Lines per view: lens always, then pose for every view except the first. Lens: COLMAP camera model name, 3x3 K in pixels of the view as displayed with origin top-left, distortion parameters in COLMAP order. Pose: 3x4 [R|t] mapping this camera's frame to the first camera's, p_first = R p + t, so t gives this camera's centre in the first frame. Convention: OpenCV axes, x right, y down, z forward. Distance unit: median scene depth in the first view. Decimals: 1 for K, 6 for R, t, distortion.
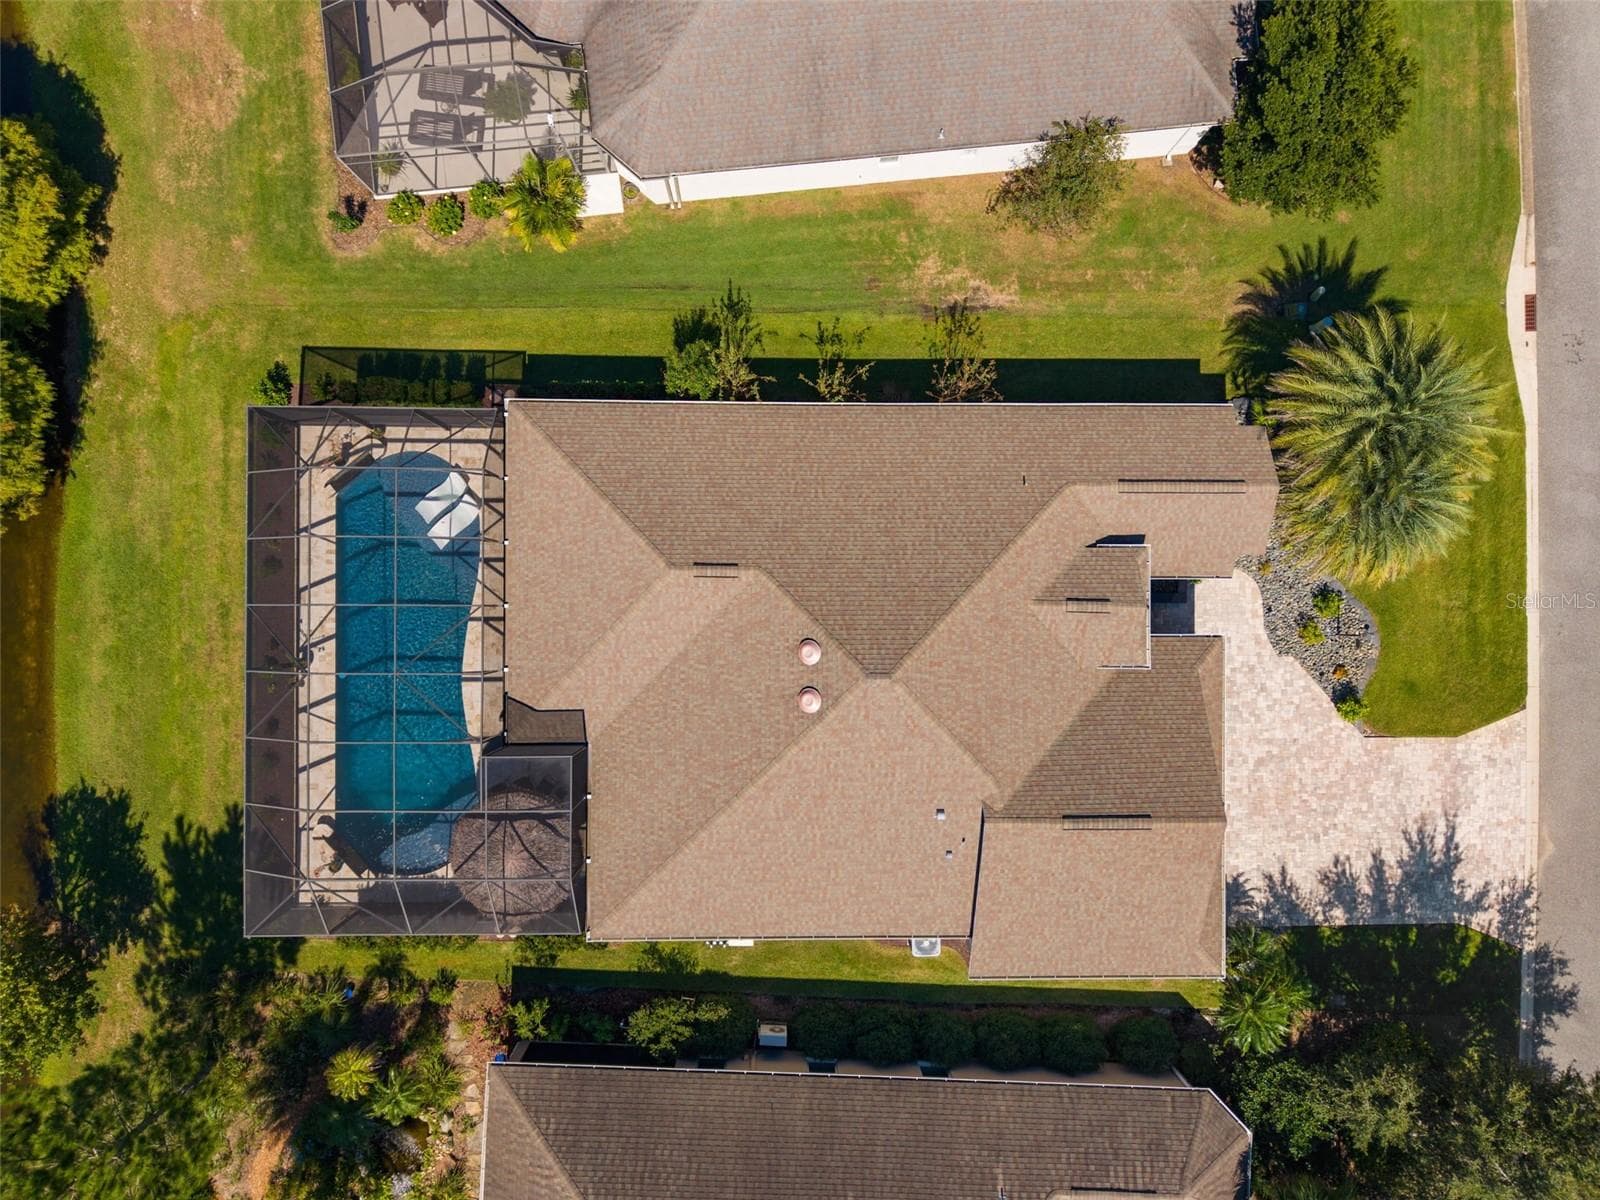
lens RADIAL K [[1061.8, 0, 807.5], [0, 1061.8, 606.1], [0, 0, 1]] dist [0.041199, -0.041889]
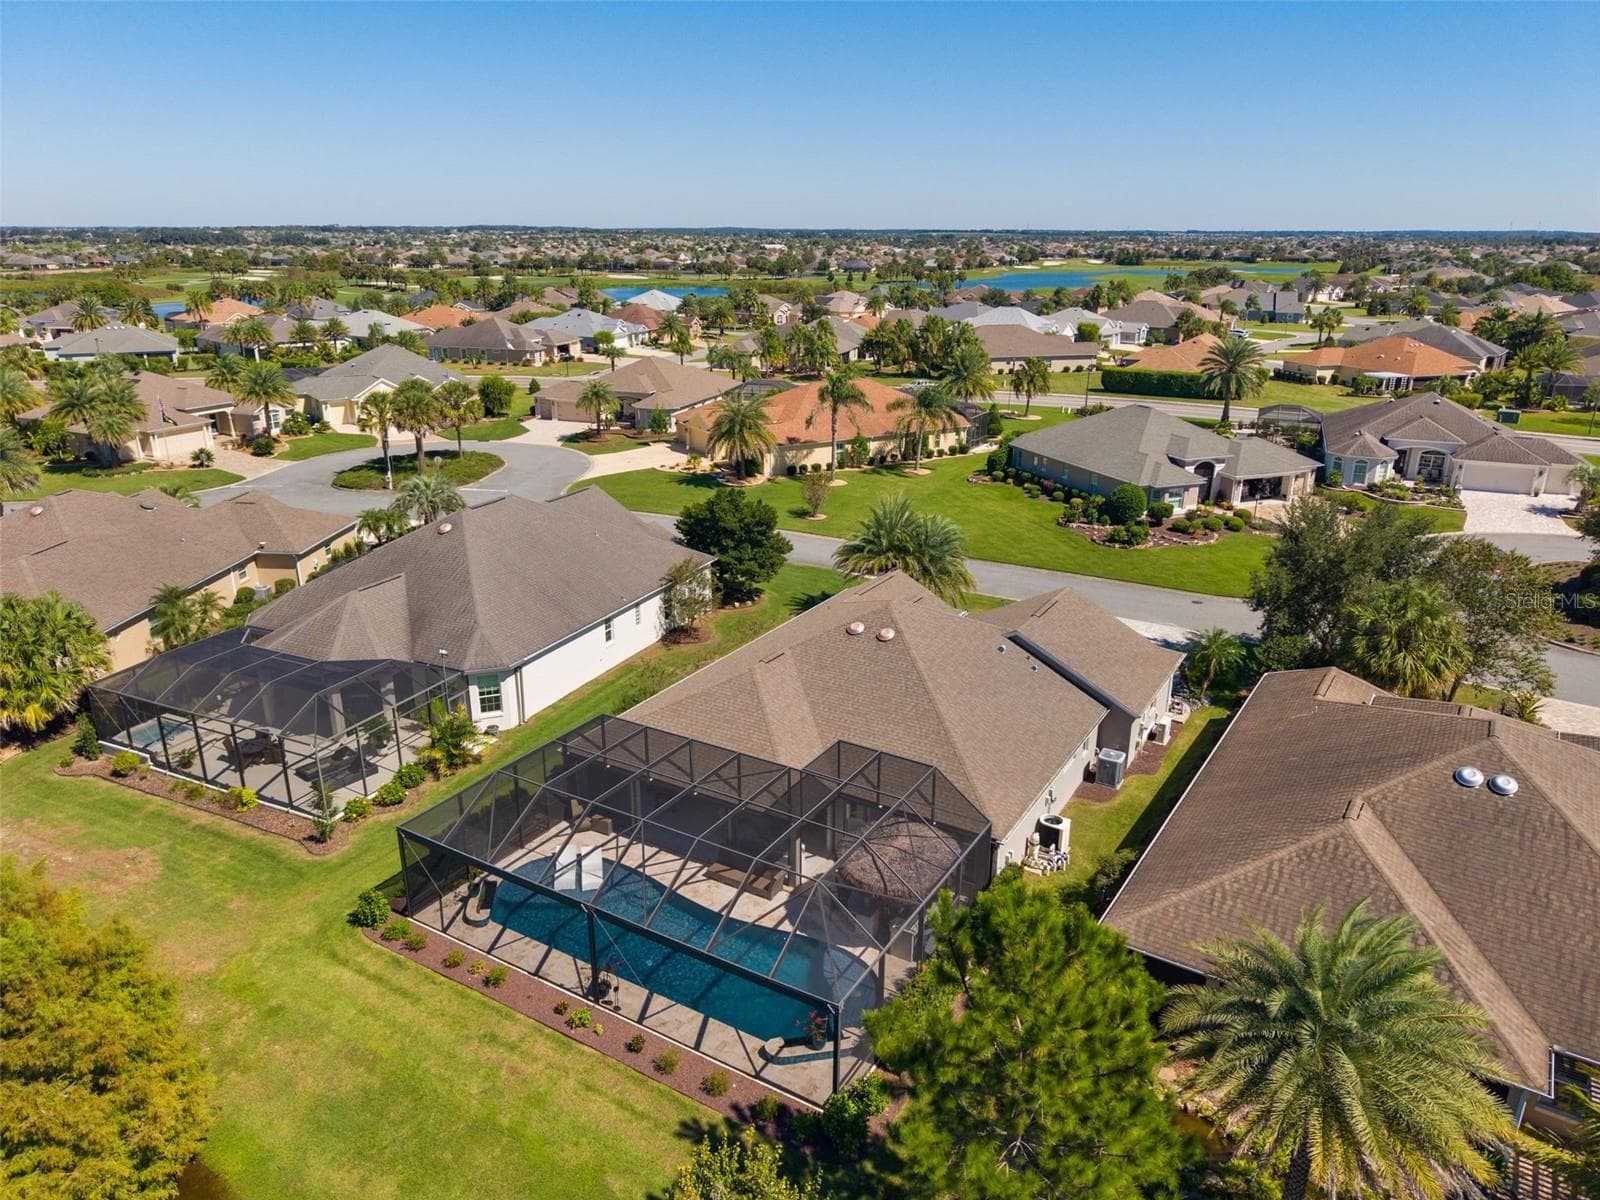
lens RADIAL K [[1061.8, 0, 803.2], [0, 1061.8, 612.4], [0, 0, 1]] dist [0.041199, -0.041889]
pose [[0.510998, -0.310004, 0.801735, -0.972075], [0.859502, 0.171554, -0.481483, 0.553229], [0.011721, 0.935129, 0.354113, 0.389774]]
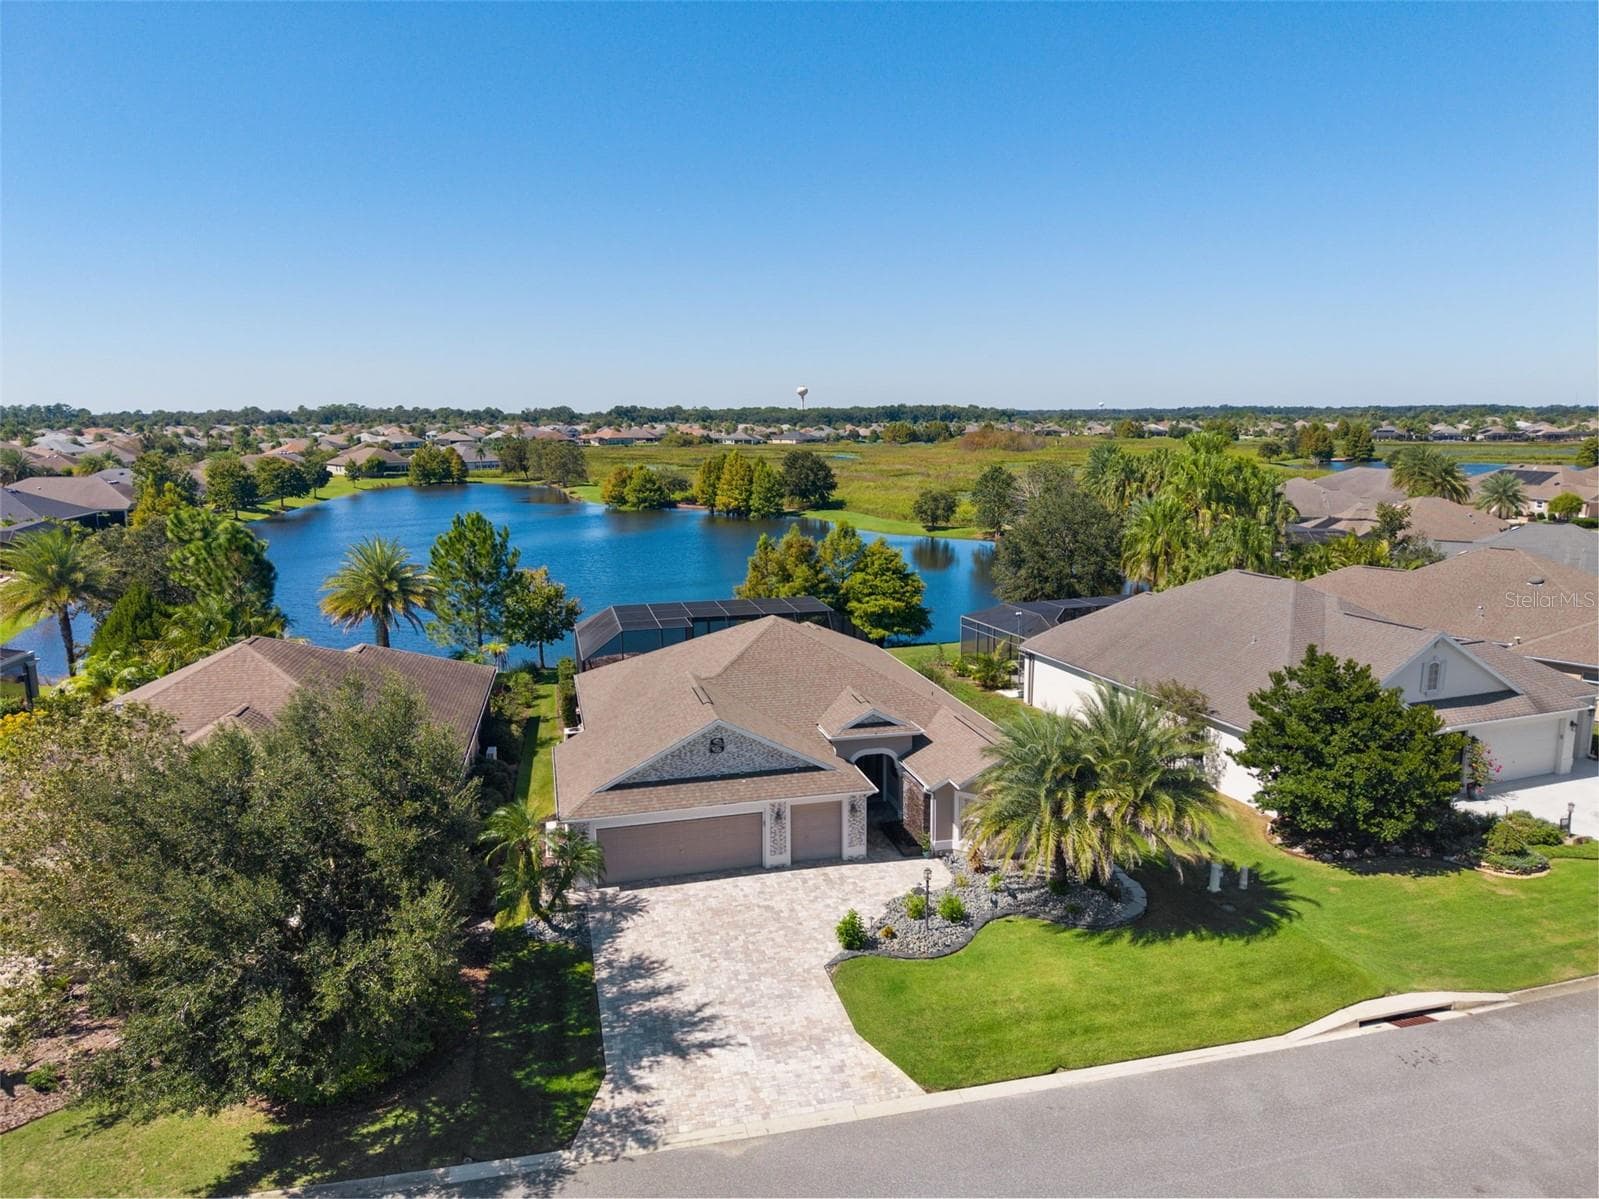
lens RADIAL K [[1061.1, 0, 804.3], [0, 1061.1, 594.5], [0, 0, 1]] dist [0.041199, -0.041889]
pose [[0.244760, 0.134942, -0.960148, 1.294464], [-0.969476, 0.048832, -0.240275, 0.327452], [0.014463, 0.989650, 0.142775, 0.605046]]
